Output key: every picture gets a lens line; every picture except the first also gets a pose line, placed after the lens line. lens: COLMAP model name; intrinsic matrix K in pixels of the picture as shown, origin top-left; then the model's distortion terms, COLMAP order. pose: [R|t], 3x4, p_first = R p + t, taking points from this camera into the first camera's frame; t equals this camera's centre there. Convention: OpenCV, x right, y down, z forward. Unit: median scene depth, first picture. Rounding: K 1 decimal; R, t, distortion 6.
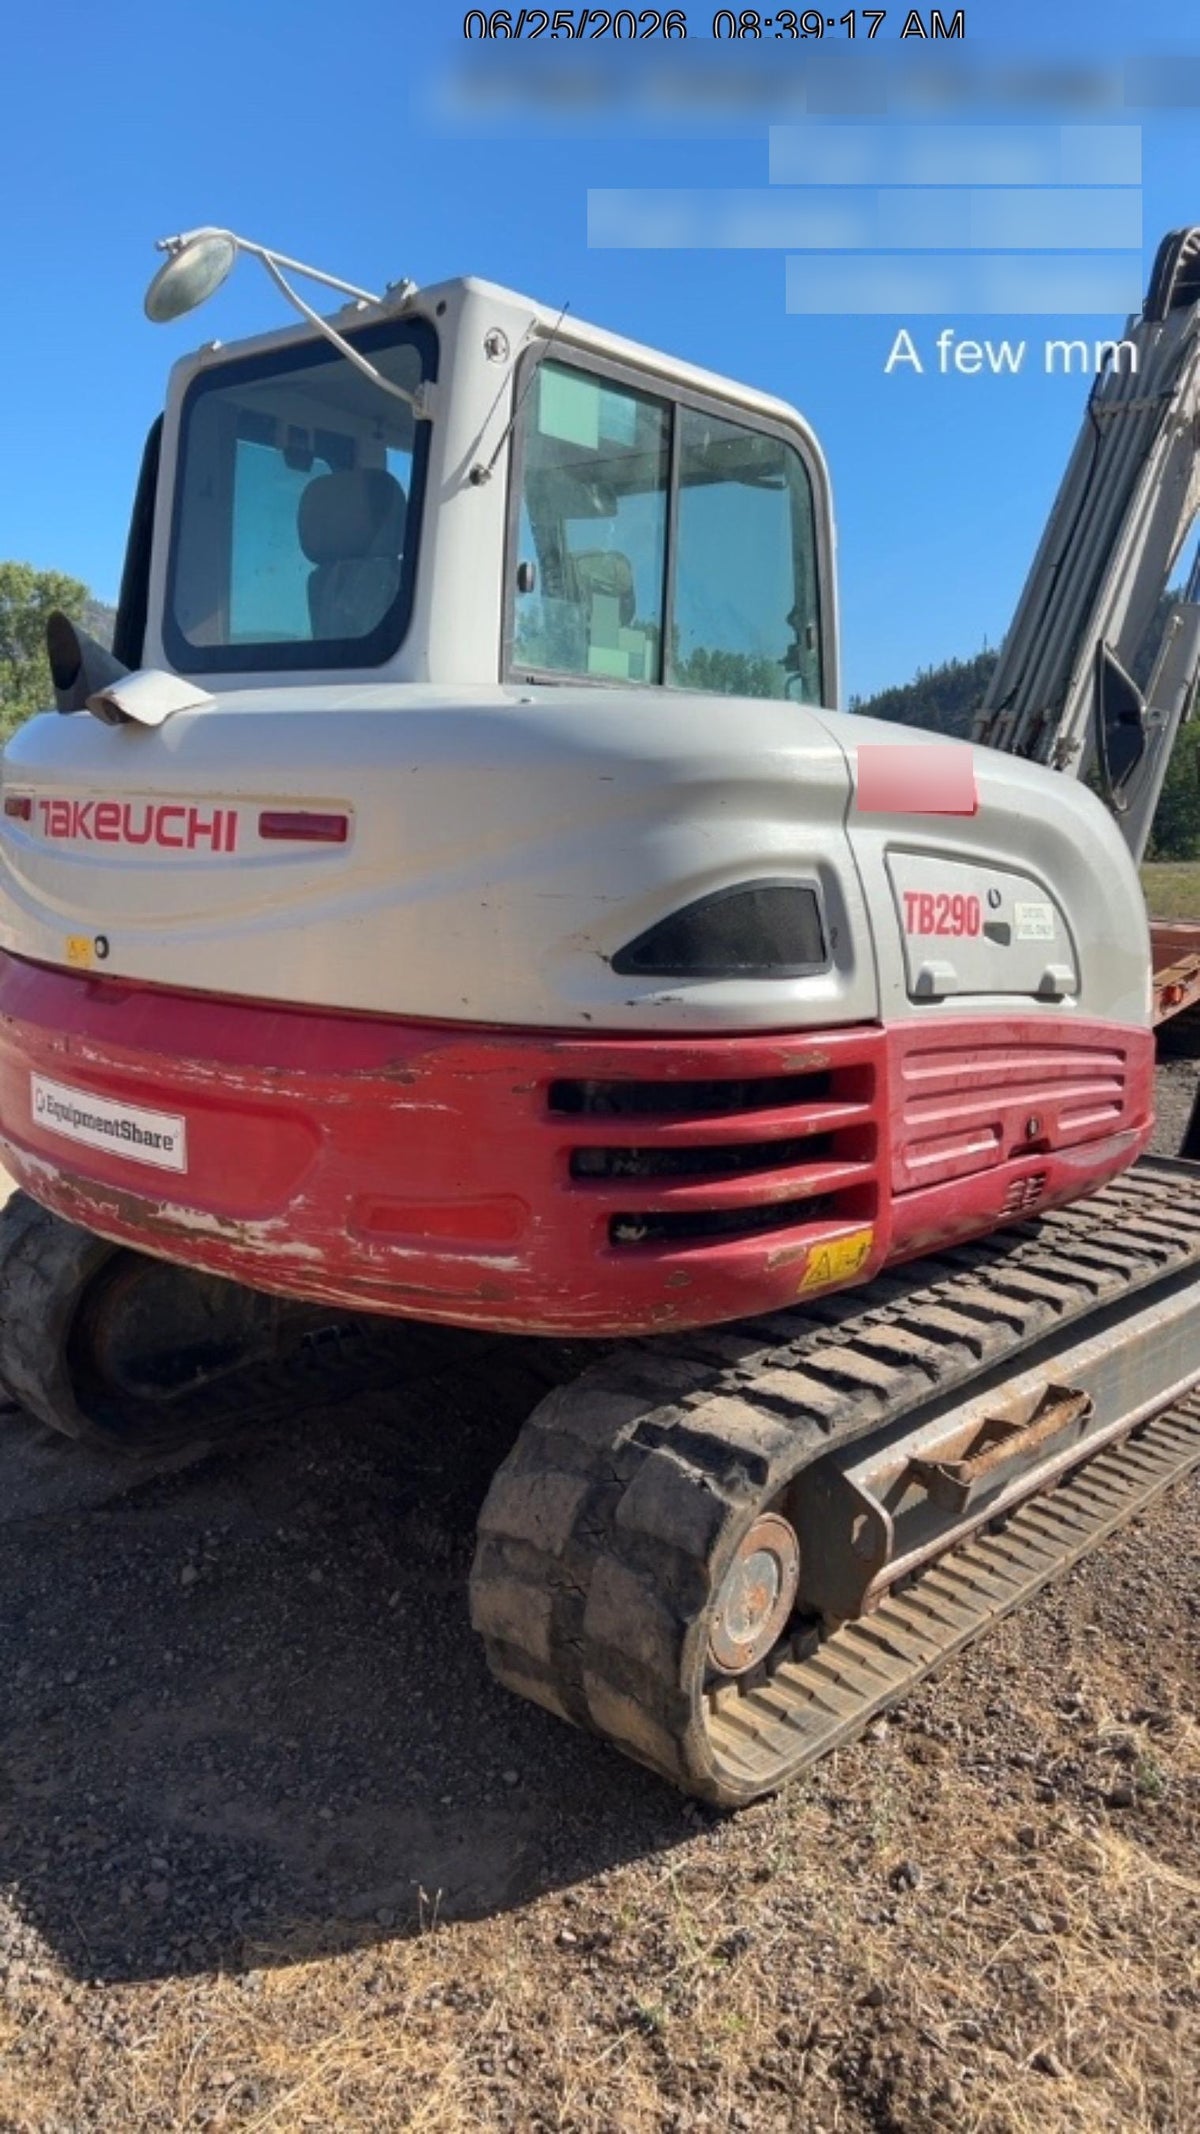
lens RADIAL K [[1540.3, 0, 617.3], [0, 1540.3, 1096.3], [0, 0, 1]] dist [0.023823, -0.007983]
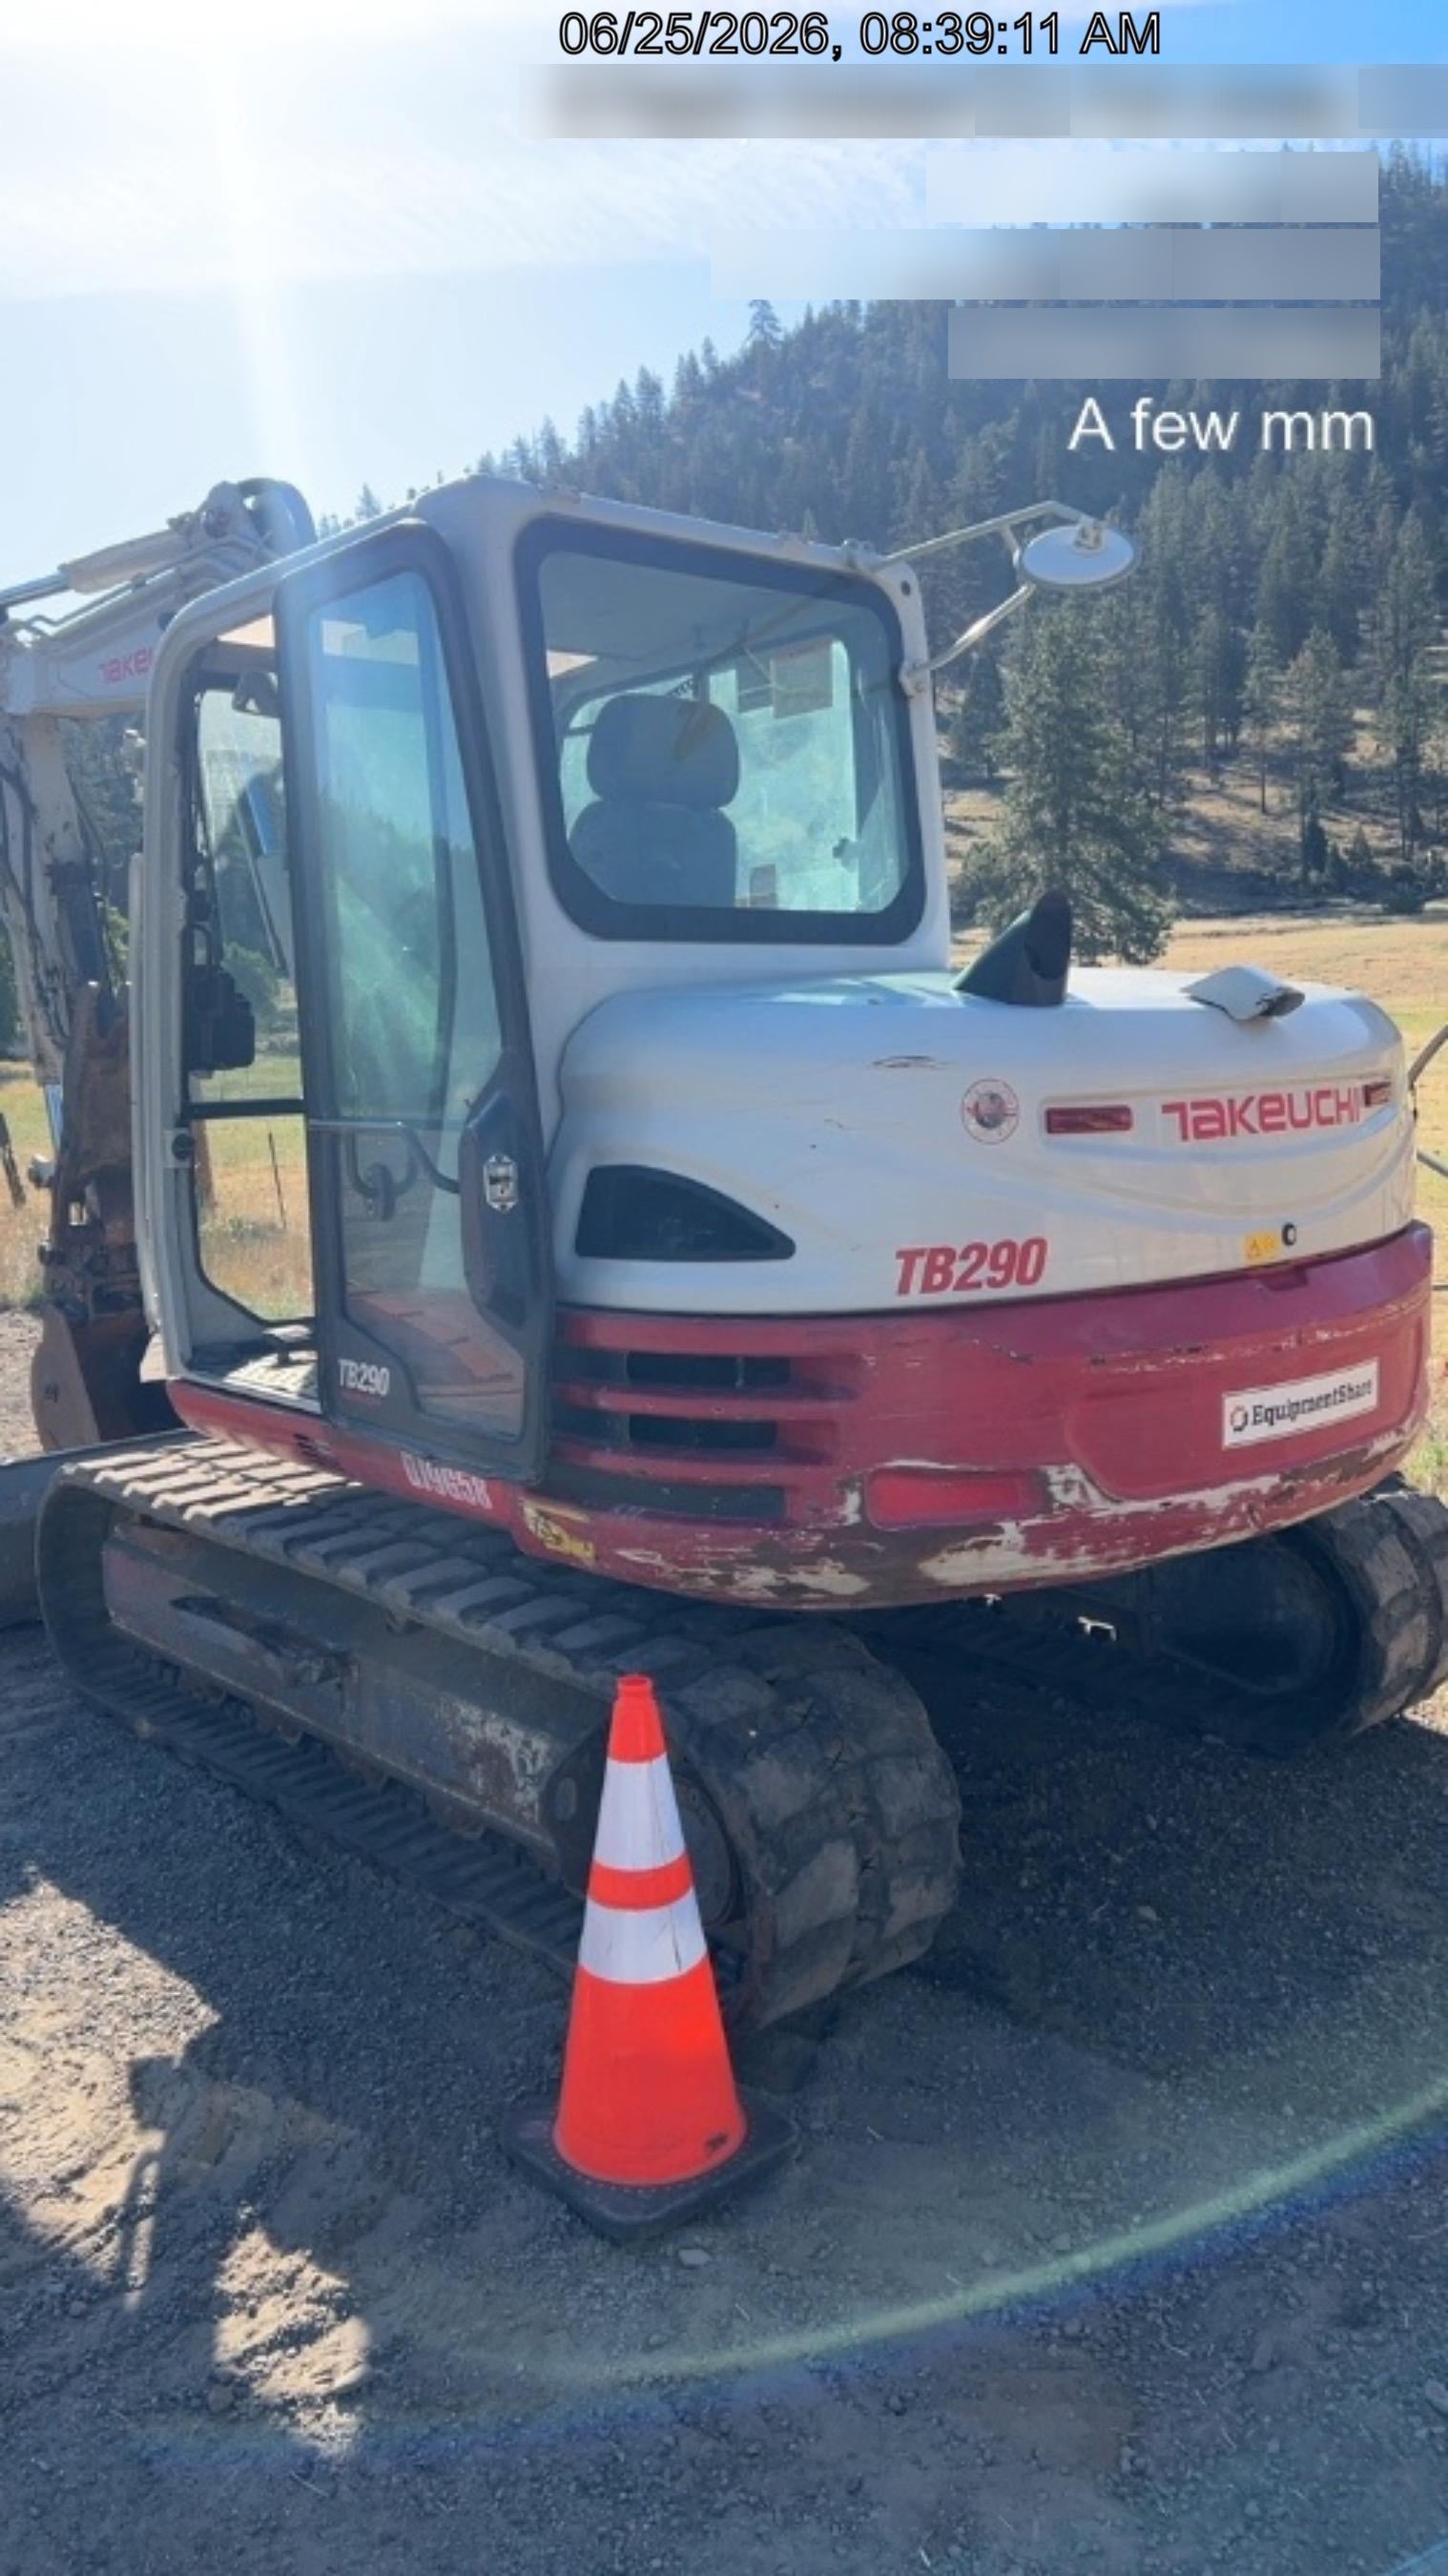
lens RADIAL K [[1859.1, 0, 698.7], [0, 1859.1, 1280.9], [0, 0, 1]] dist [0.023823, -0.007983]
pose [[0.130893, -0.175746, 0.975695, -1.579745], [0.219625, 0.964849, 0.144329, -0.328071], [-0.966764, 0.195395, 0.164890, 1.175571]]
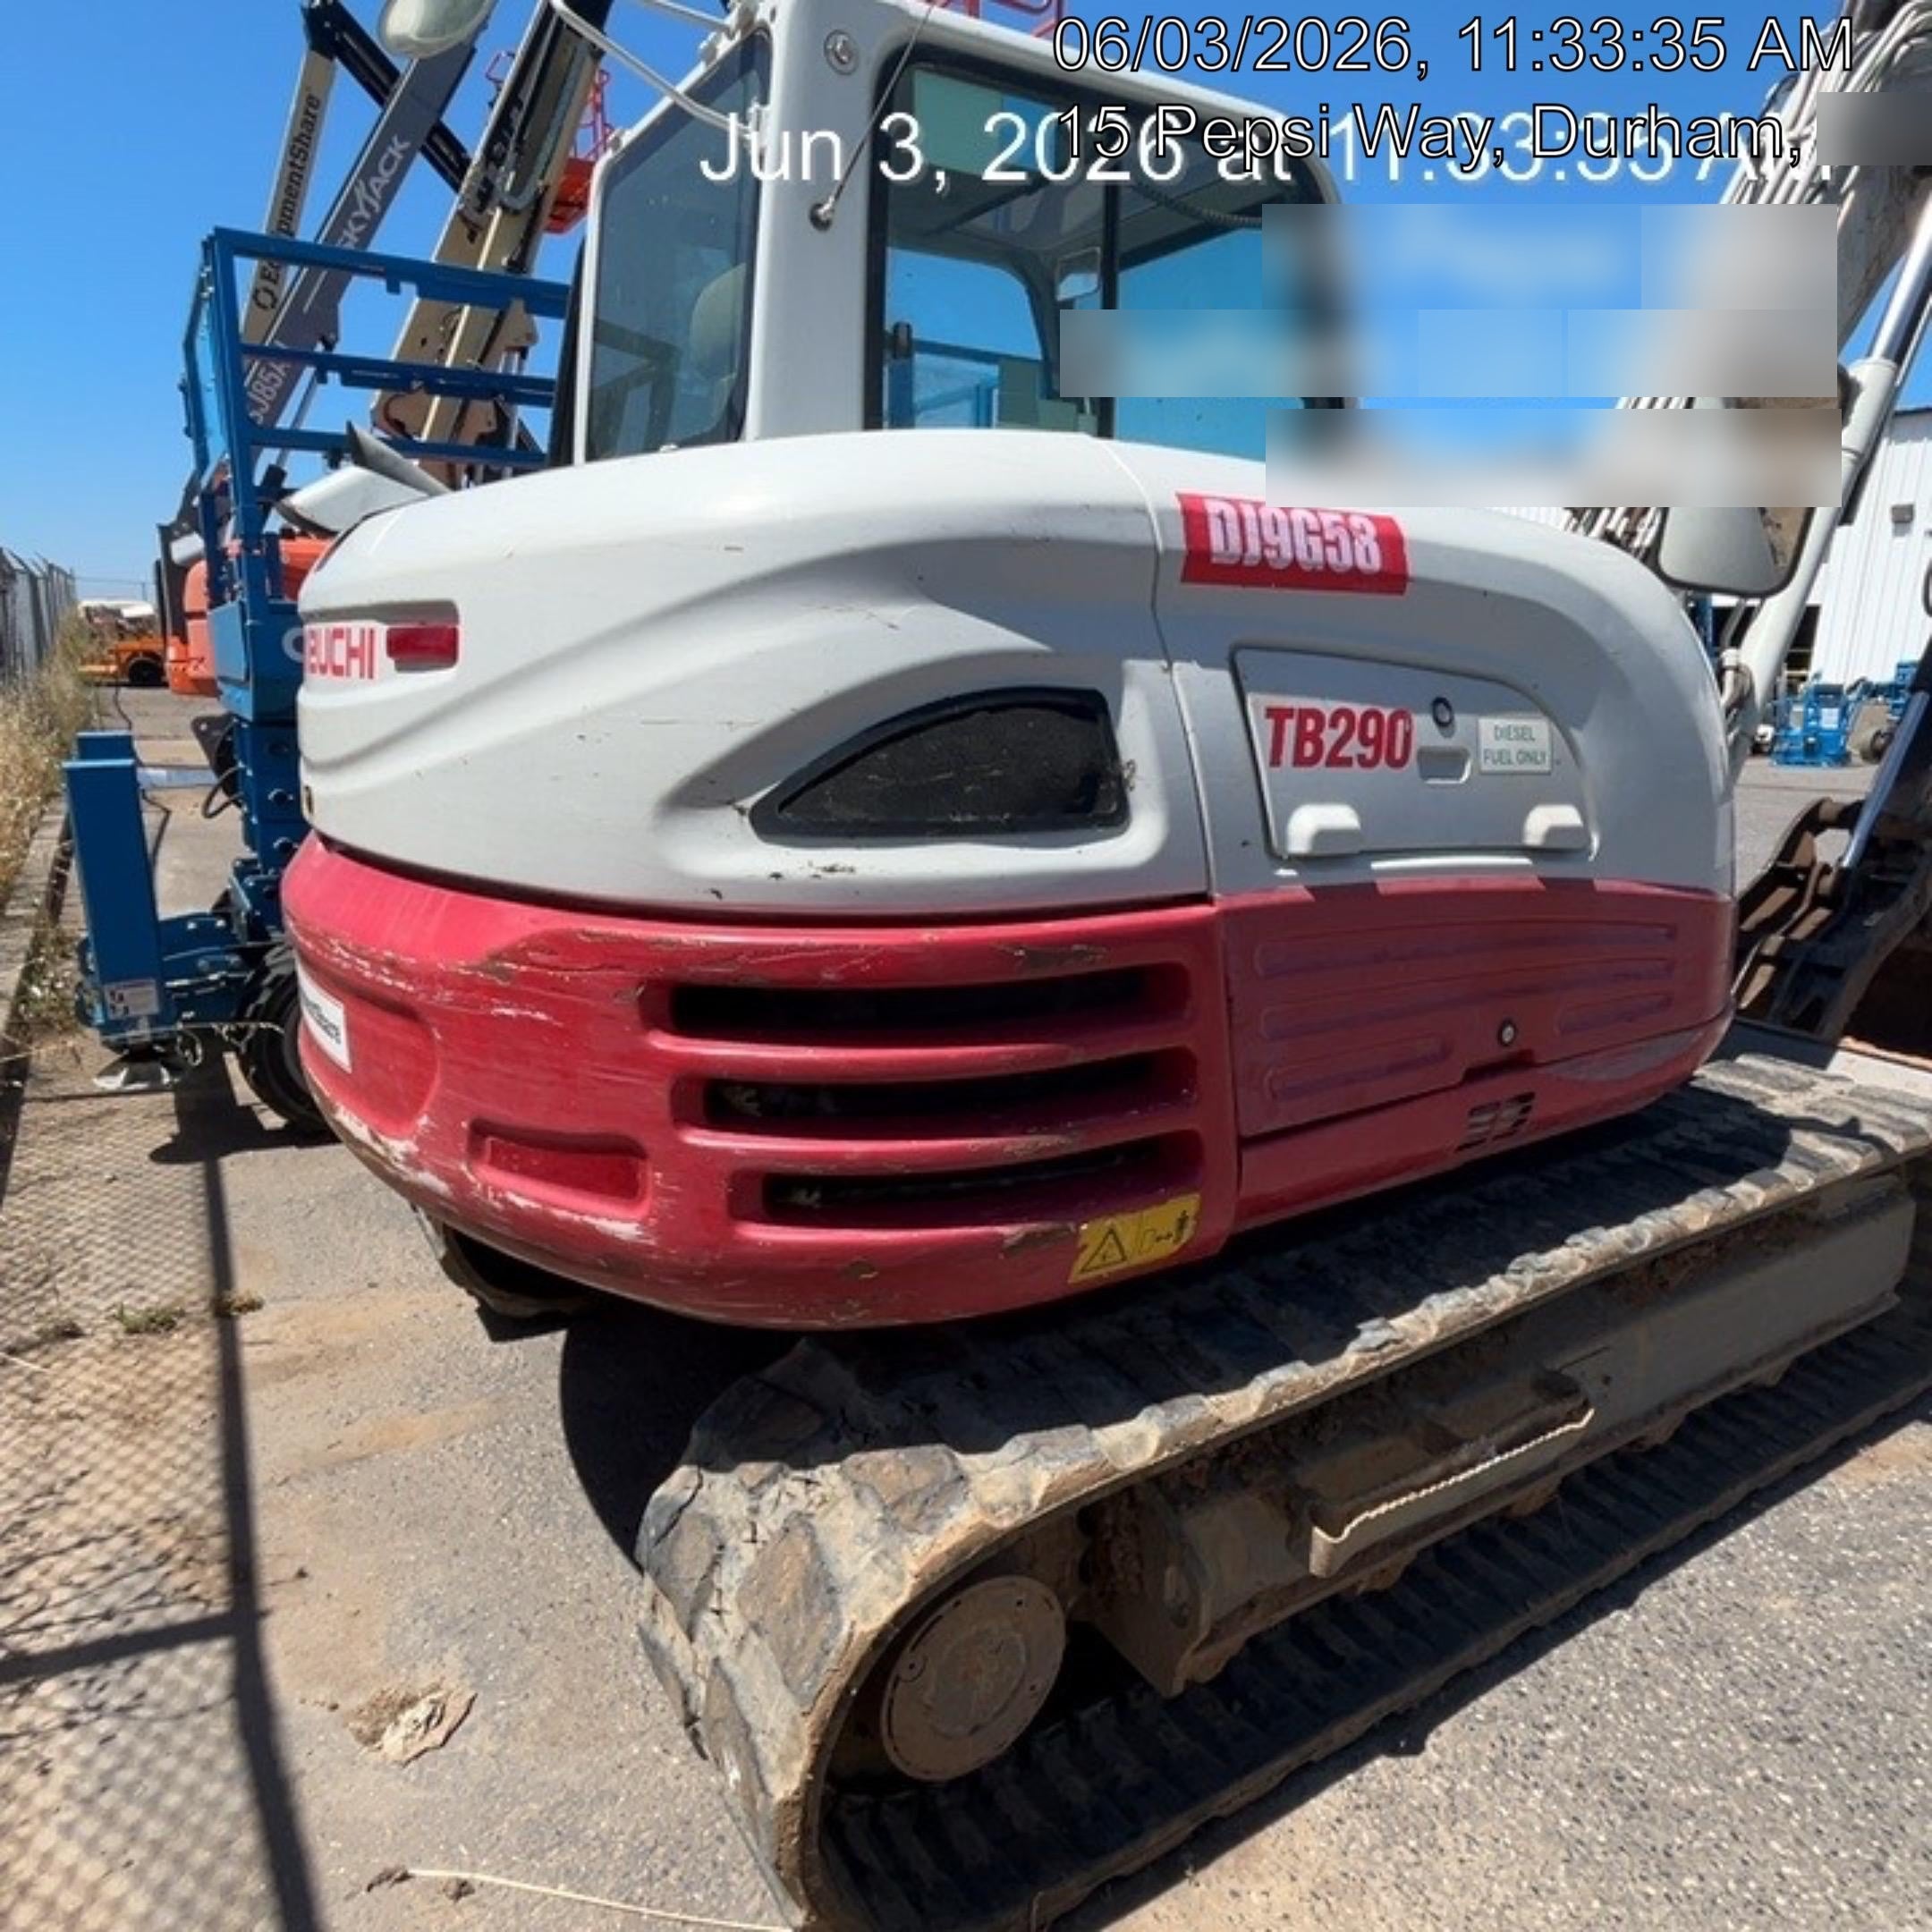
lens RADIAL K [[1332.0, 0, 954.0], [0, 1332.0, 974.2], [0, 0, 1]] dist [-0.021327, 0.005216]
pose [[0.962017, 0.026121, -0.271737, 0.213877], [-0.012223, 0.998535, 0.052712, -0.042158], [0.272716, -0.047388, 0.960927, 0.382009]]
